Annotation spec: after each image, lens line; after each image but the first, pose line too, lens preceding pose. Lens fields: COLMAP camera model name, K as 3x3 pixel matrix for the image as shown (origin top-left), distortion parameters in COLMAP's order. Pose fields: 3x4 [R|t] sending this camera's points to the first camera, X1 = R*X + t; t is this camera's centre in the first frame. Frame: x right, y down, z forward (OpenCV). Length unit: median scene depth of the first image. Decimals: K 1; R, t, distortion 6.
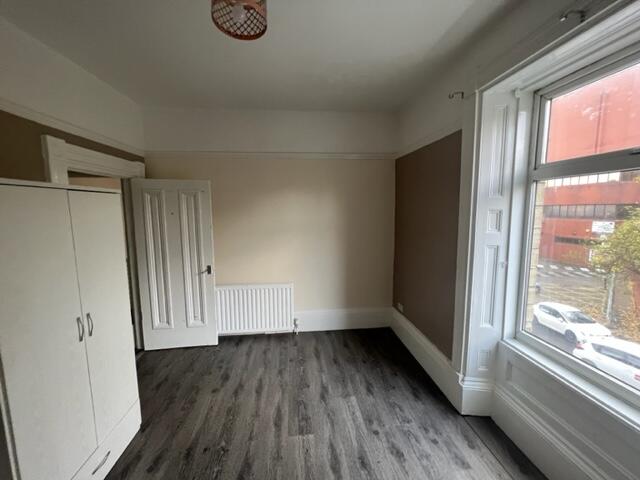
lens RADIAL K [[258.3, 0, 319.1], [0, 258.3, 238.8], [0, 0, 1]] dist [-0.000310, -0.000023]
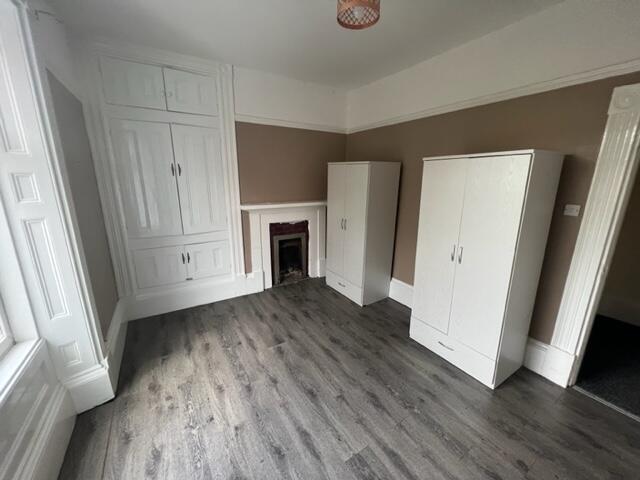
lens RADIAL K [[258.3, 0, 318.5], [0, 258.3, 239.9], [0, 0, 1]] dist [-0.000310, -0.000023]
pose [[-0.902655, 0.103415, -0.417755, 0.324680], [-0.047330, 0.940957, 0.335201, -0.150580], [0.427754, 0.322343, -0.844465, 1.480464]]
